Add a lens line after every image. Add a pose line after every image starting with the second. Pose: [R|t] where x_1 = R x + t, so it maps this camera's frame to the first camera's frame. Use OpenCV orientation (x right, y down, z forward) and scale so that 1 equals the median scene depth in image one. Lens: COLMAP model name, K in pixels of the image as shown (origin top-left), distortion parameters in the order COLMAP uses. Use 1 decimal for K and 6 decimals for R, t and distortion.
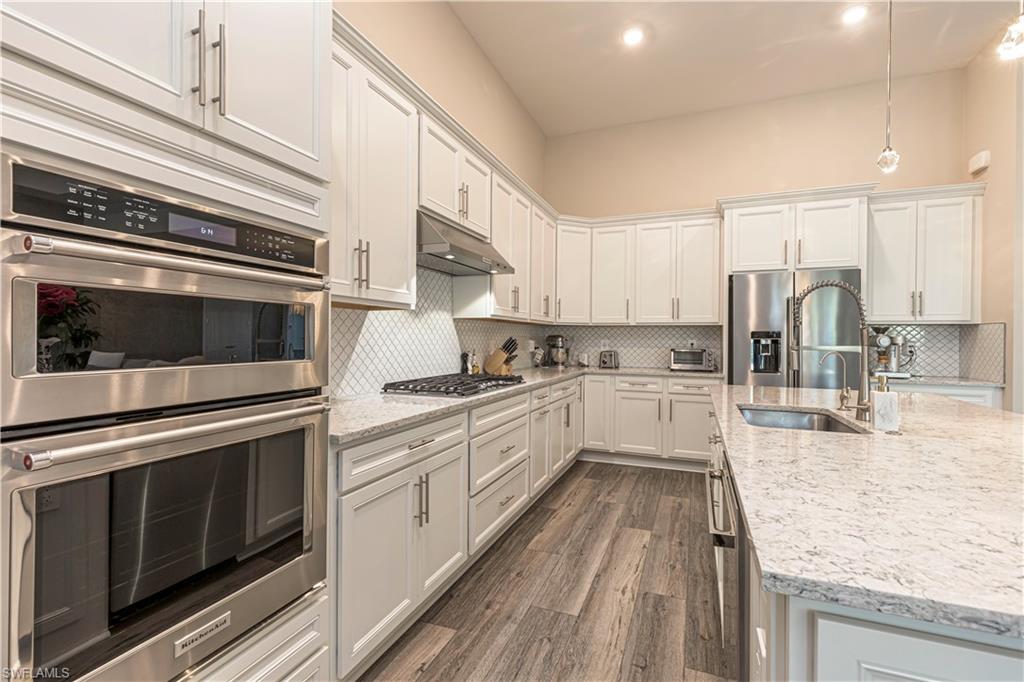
lens RADIAL K [[459.7, 0, 513.1], [0, 459.7, 339.4], [0, 0, 1]] dist [-0.001890, -0.000334]
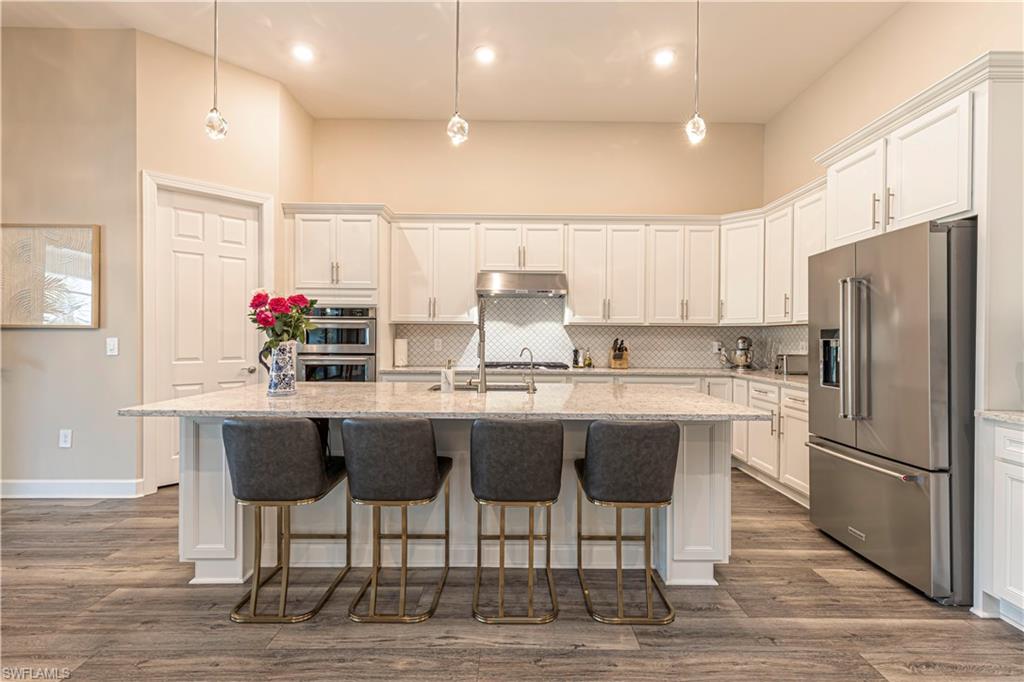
lens RADIAL K [[459.7, 0, 512.6], [0, 459.7, 338.5], [0, 0, 1]] dist [-0.001890, -0.000334]
pose [[0.363033, -0.004278, -0.931767, 1.181855], [-0.008752, 0.999930, -0.008001, 0.008747], [0.931735, 0.011060, 0.362970, 0.299085]]
